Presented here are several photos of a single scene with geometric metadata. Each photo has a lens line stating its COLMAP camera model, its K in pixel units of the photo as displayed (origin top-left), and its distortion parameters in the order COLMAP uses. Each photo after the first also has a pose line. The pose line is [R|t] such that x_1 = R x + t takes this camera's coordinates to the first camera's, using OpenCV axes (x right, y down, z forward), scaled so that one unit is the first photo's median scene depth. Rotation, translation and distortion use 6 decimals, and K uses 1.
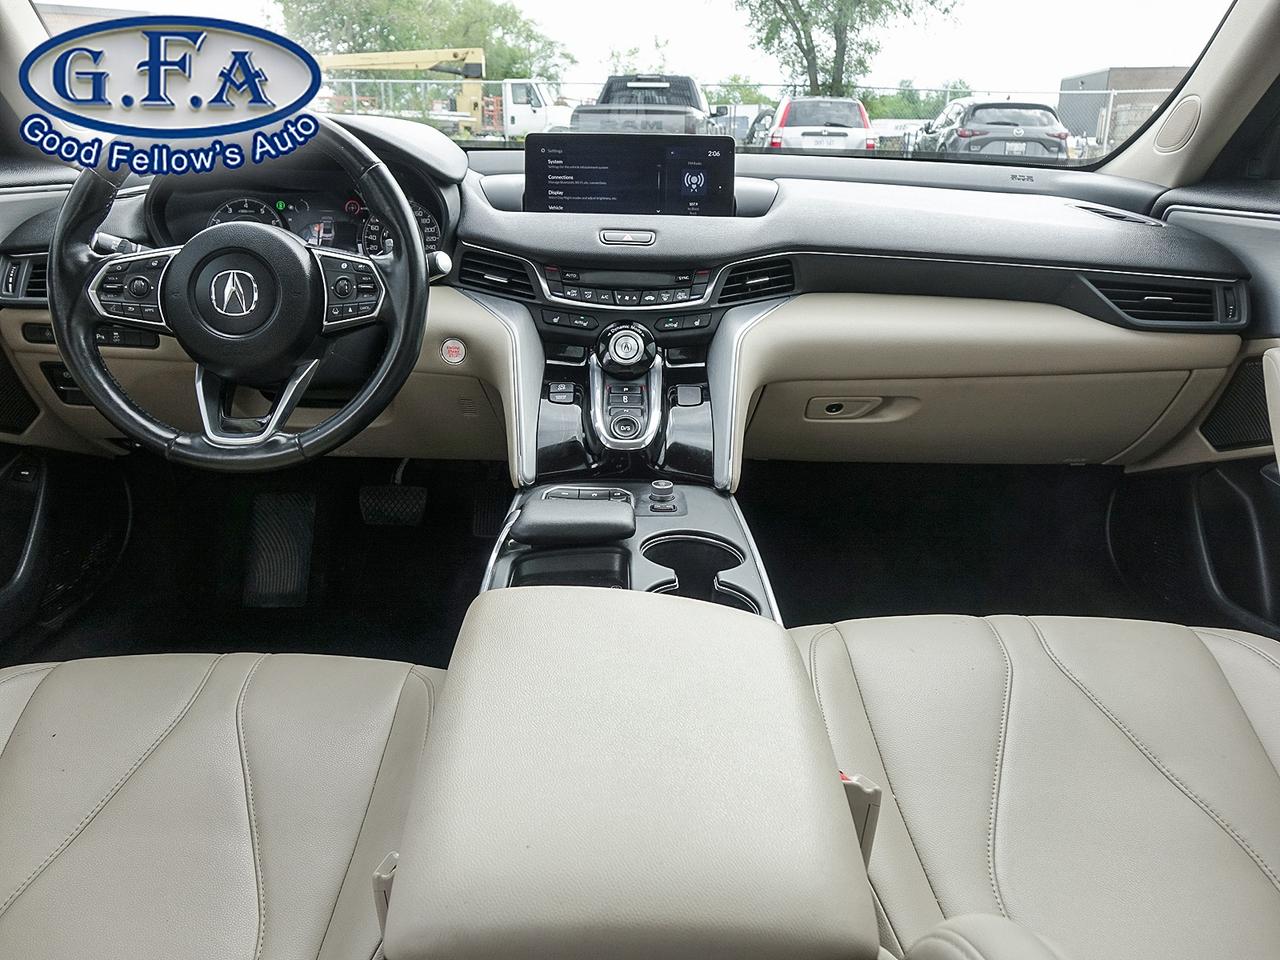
lens RADIAL K [[982.2, 0, 640.0], [0, 982.2, 480.0], [0, 0, 1]] dist [-0.005009, -0.002360]
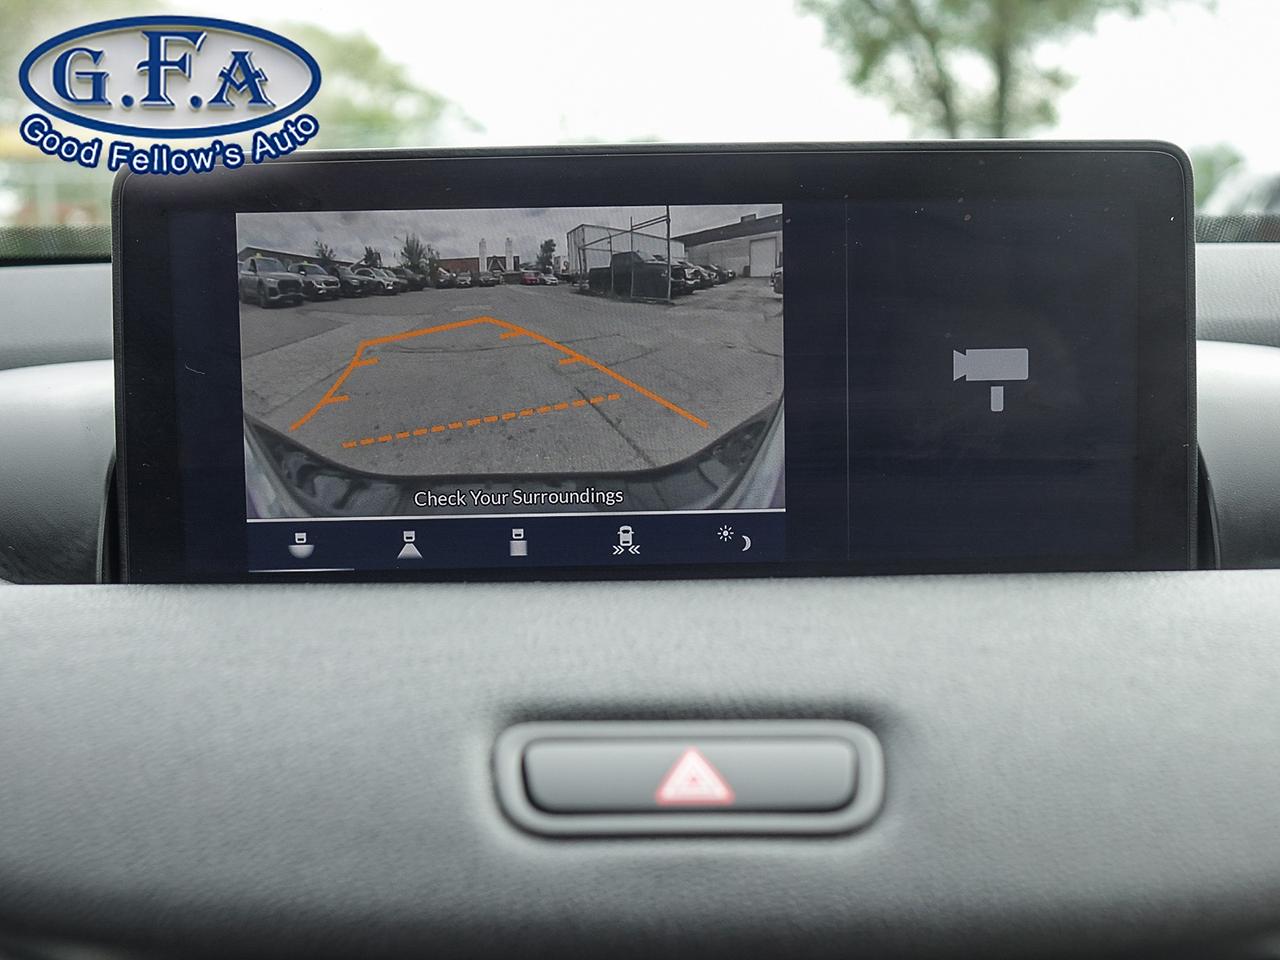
lens RADIAL K [[2019.1, 0, 644.3], [0, 2019.1, 424.7], [0, 0, 1]] dist [0.029002, -0.837521]
pose [[0.999287, -0.035147, 0.013755, -0.021171], [0.037491, 0.966344, -0.254508, -0.220097], [-0.004347, 0.254842, 0.966973, 0.699211]]
